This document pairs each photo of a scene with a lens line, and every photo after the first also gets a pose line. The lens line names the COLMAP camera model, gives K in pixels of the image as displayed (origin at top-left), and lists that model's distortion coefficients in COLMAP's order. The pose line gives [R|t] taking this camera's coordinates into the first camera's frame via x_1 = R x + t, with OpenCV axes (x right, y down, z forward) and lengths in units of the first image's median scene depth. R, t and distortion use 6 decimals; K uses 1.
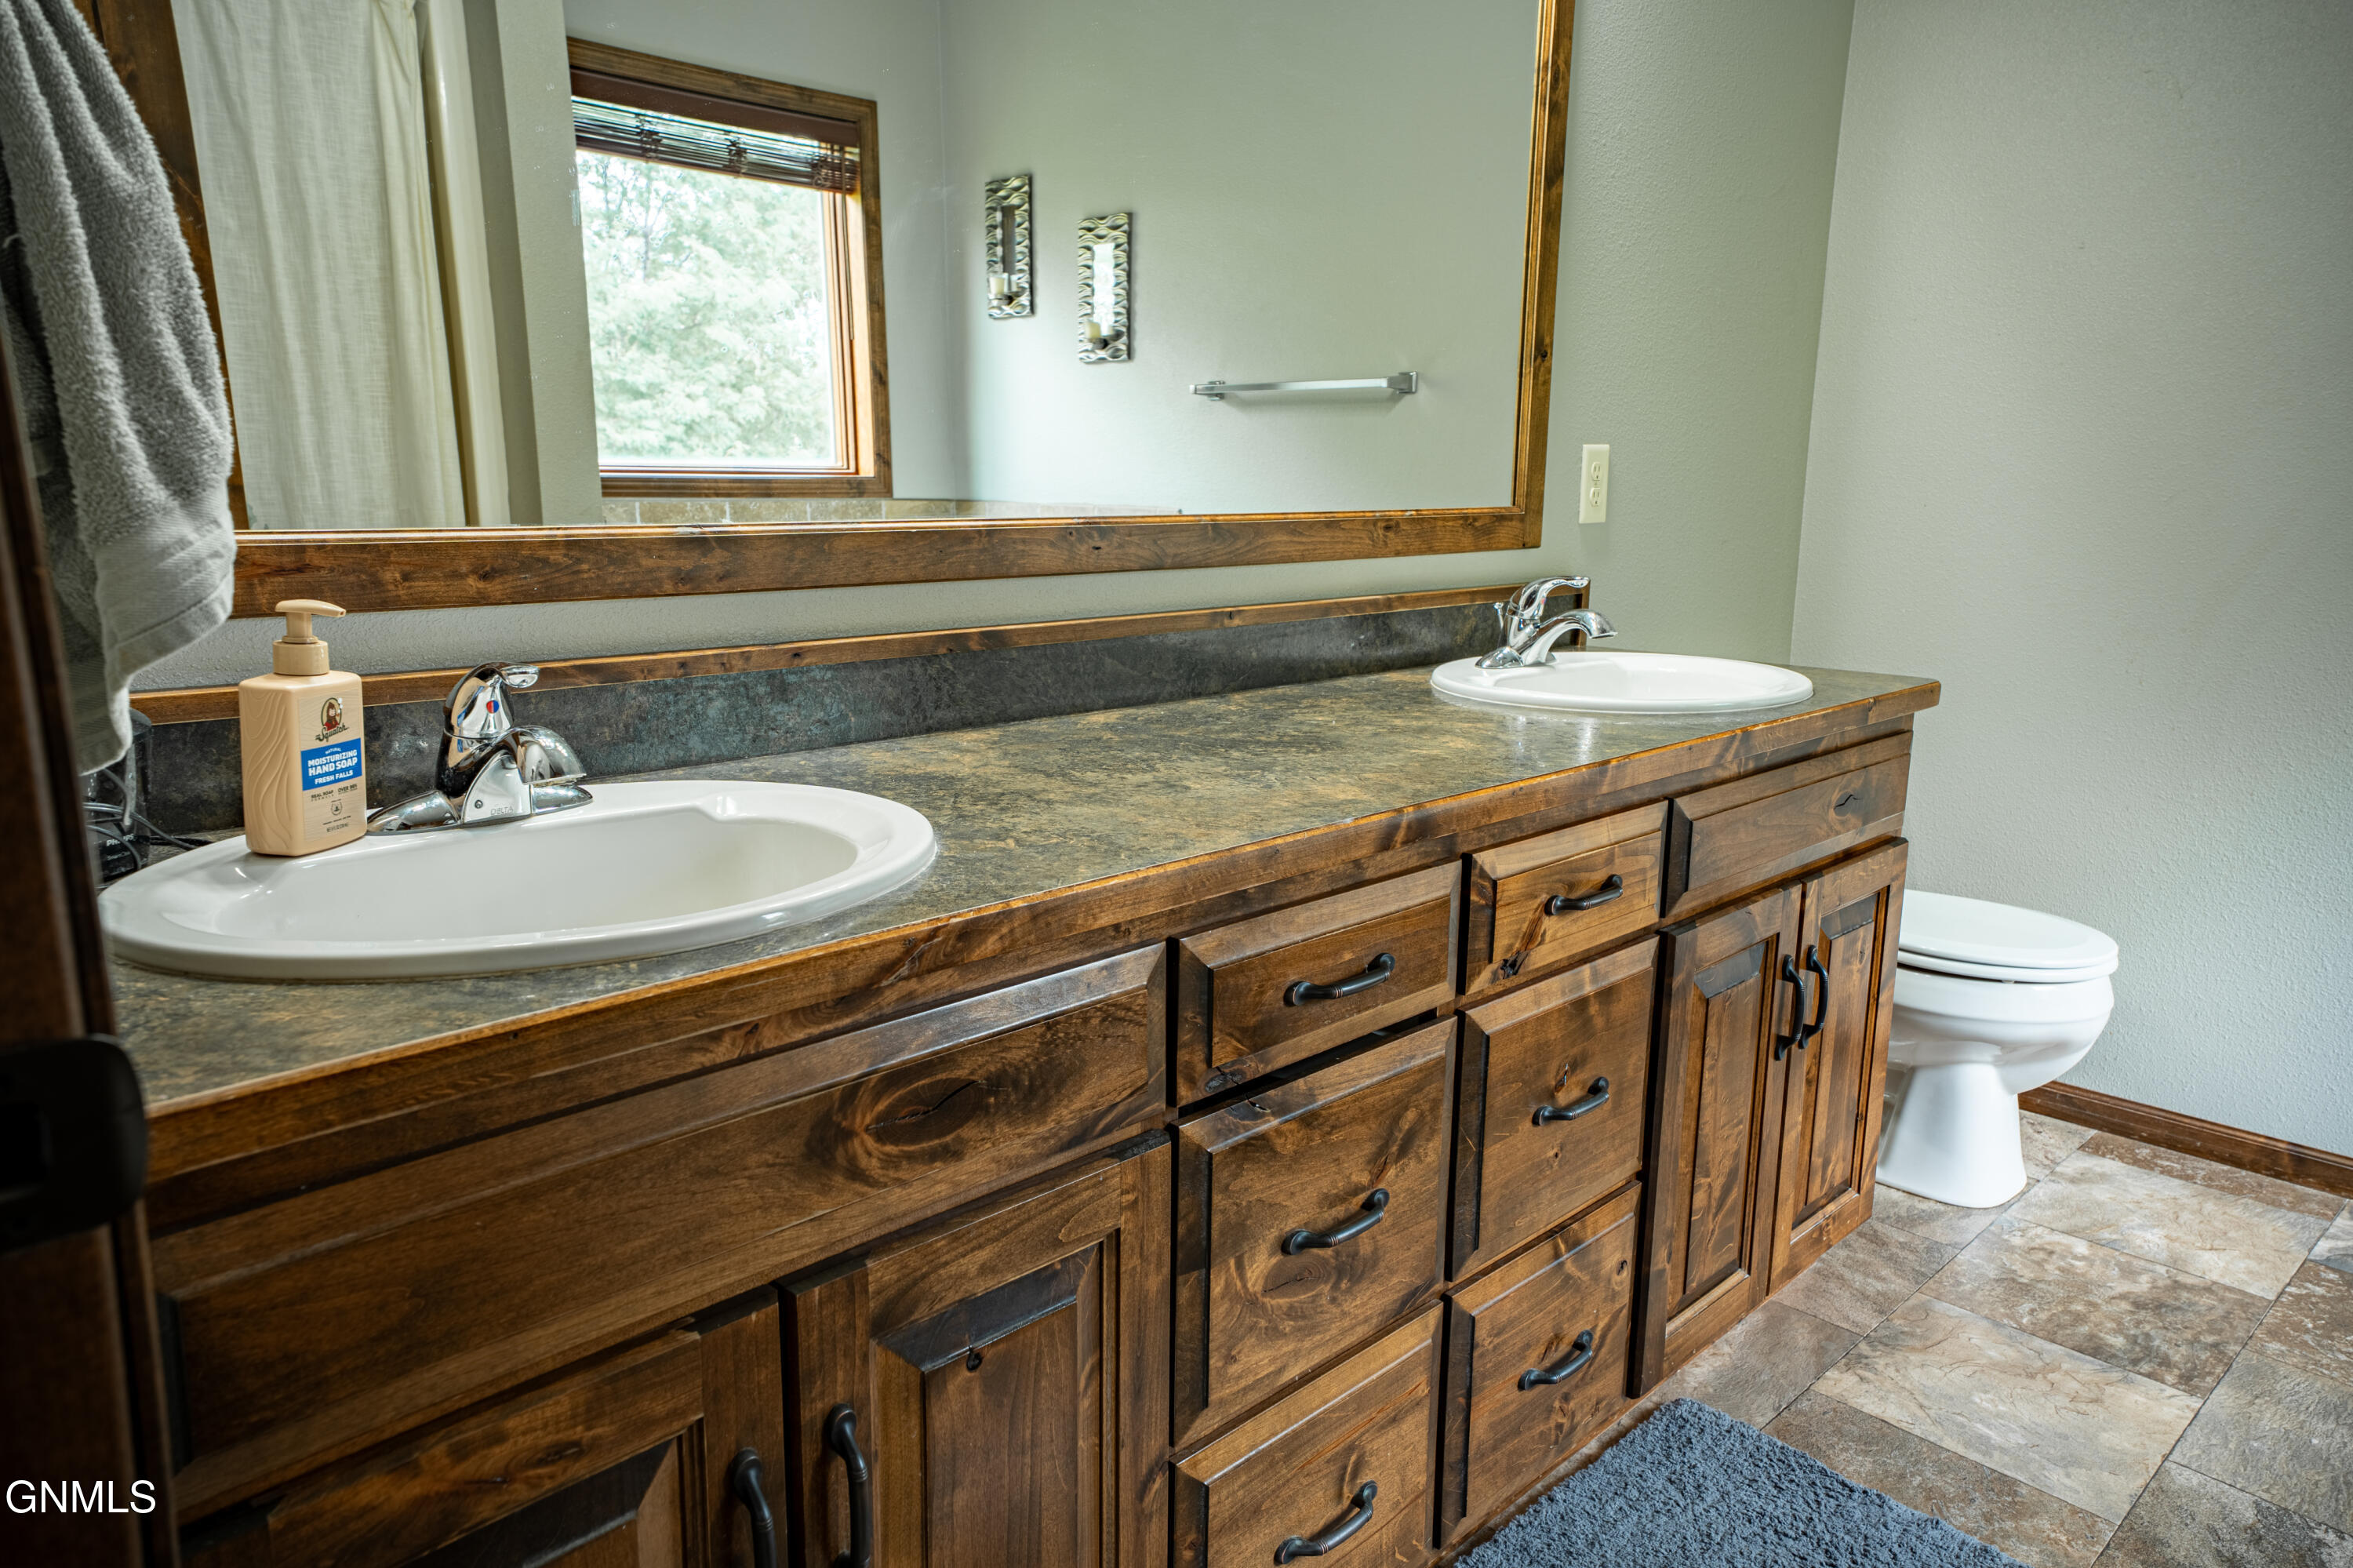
lens RADIAL K [[1556.4, 0, 1185.0], [0, 1556.4, 791.8], [0, 0, 1]] dist [0.000245, 0.005760]
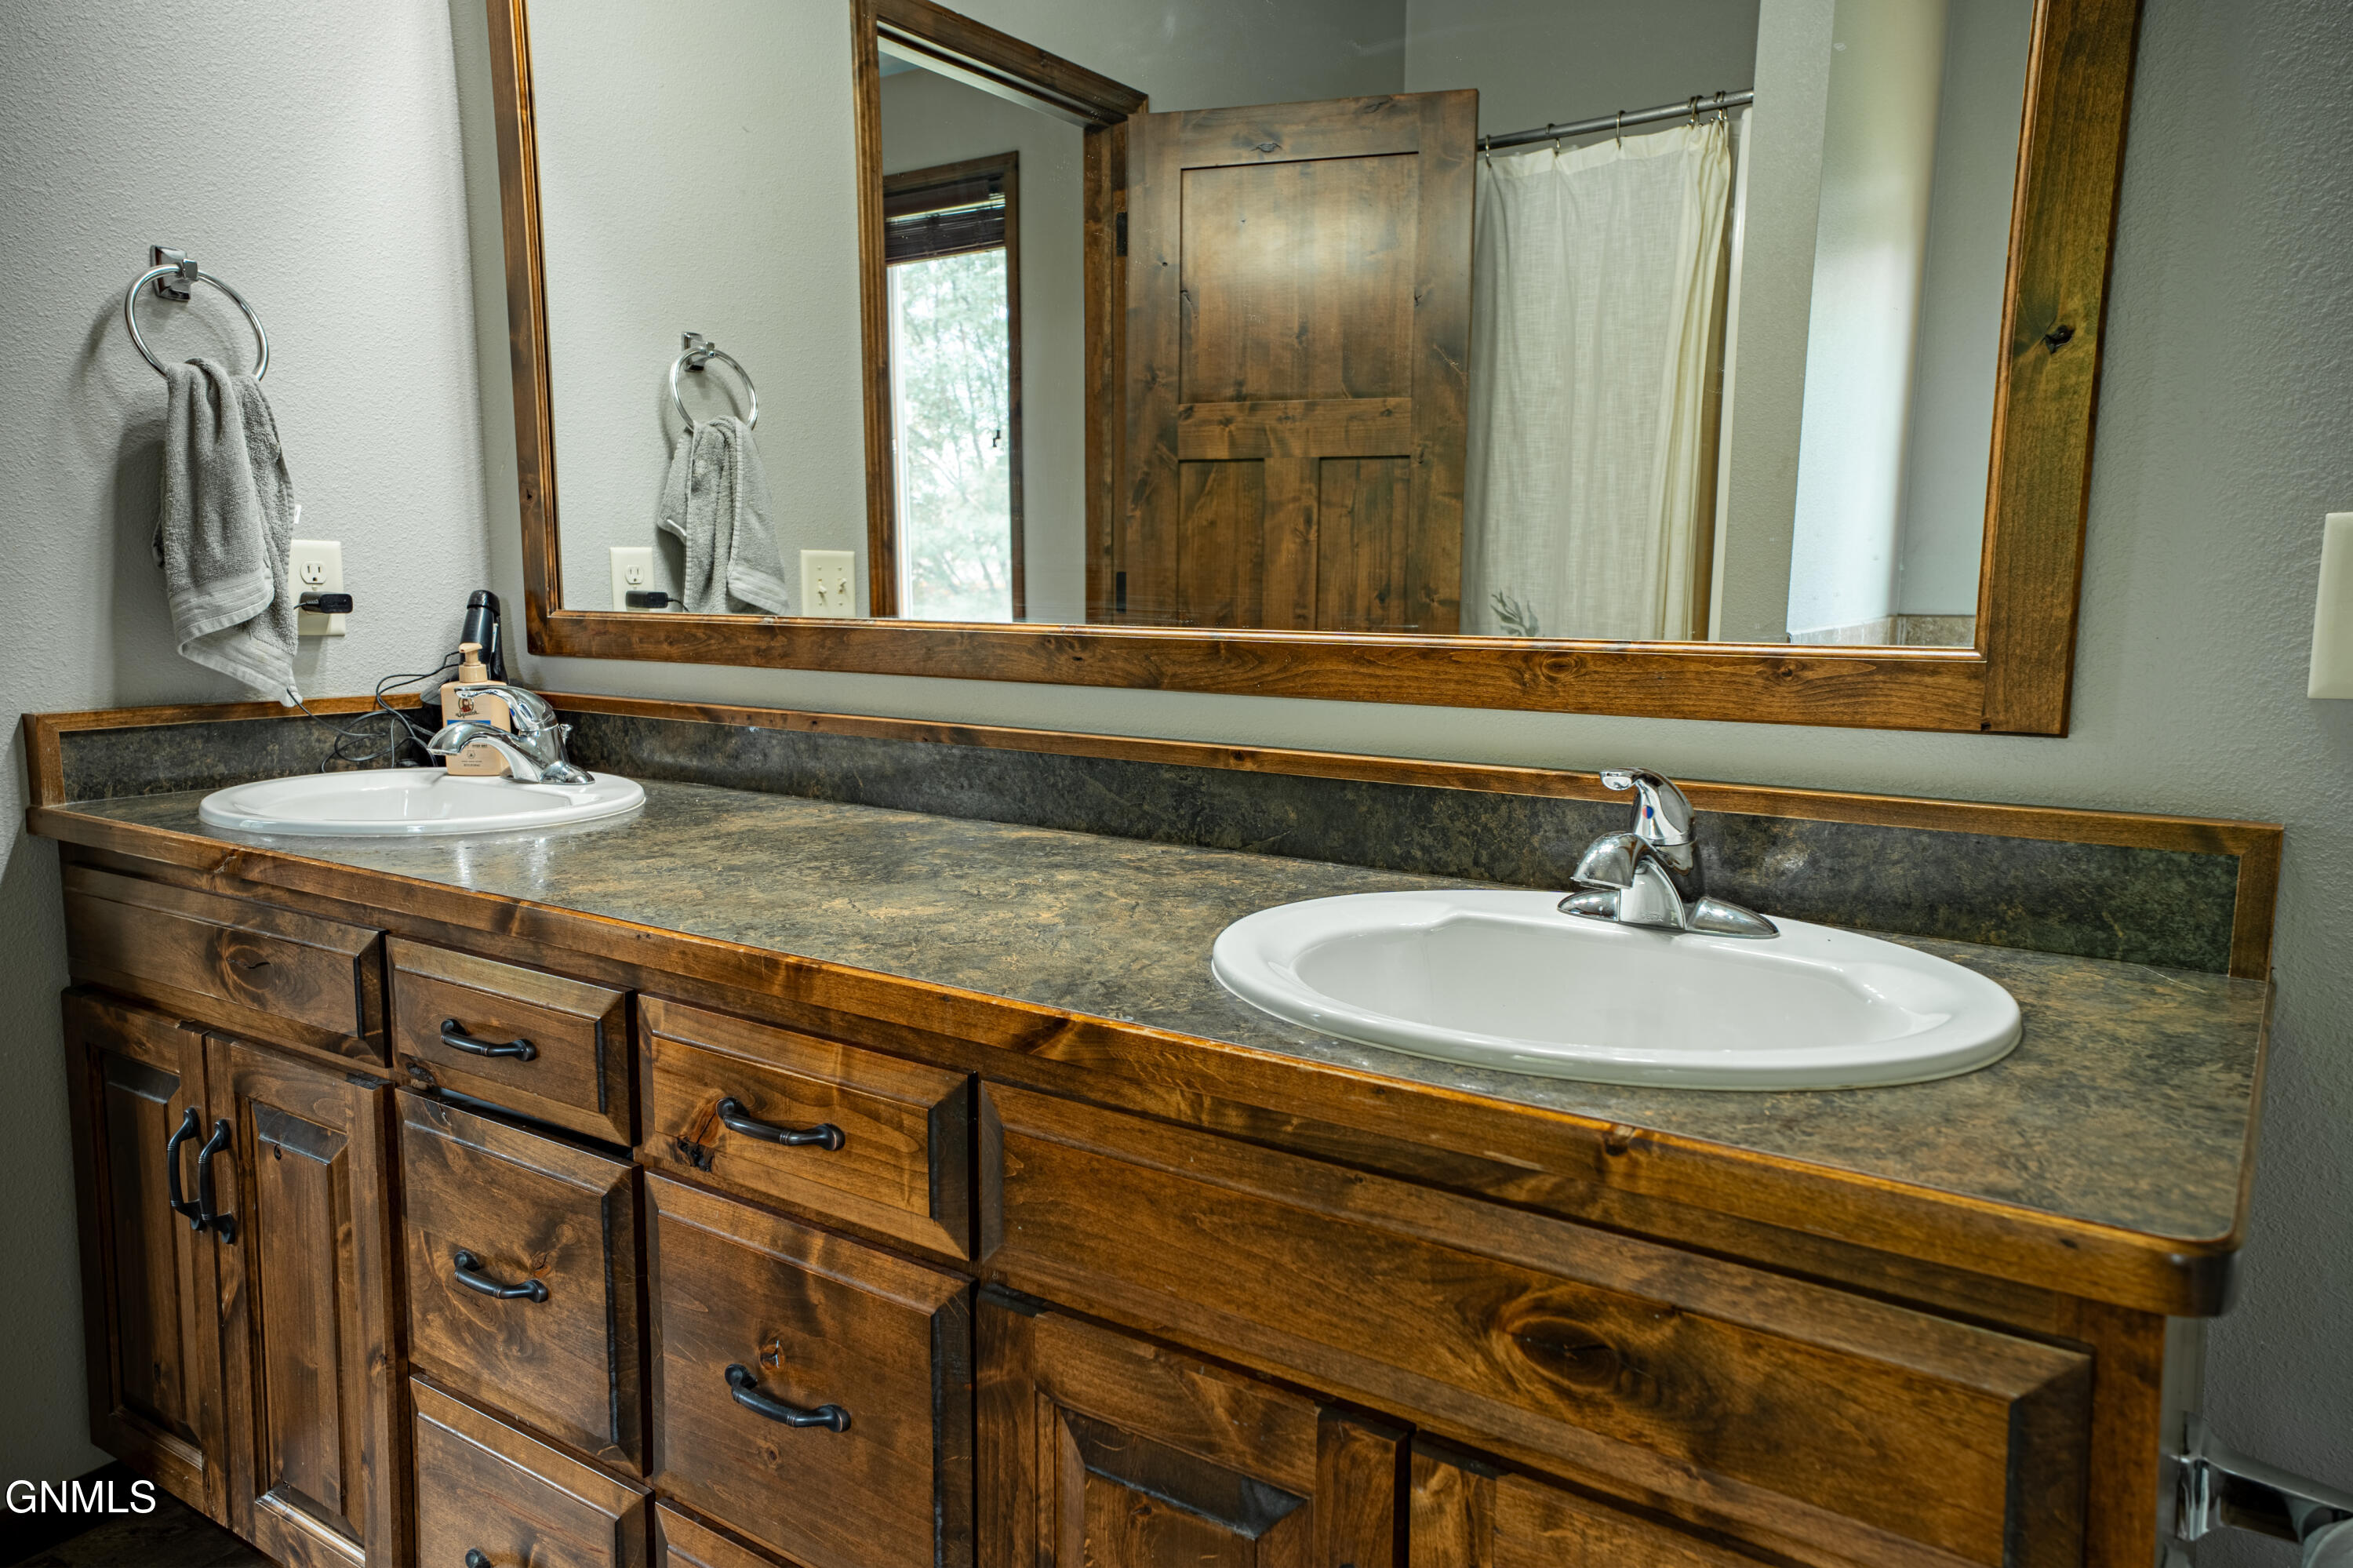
lens RADIAL K [[1576.9, 0, 1177.0], [0, 1576.9, 798.1], [0, 0, 1]] dist [0.032234, 0.001847]
pose [[0.185327, 0.129298, -0.974134, 0.974106], [-0.205659, 0.974457, 0.090214, -0.188122], [0.960915, 0.183621, 0.207184, 0.951074]]
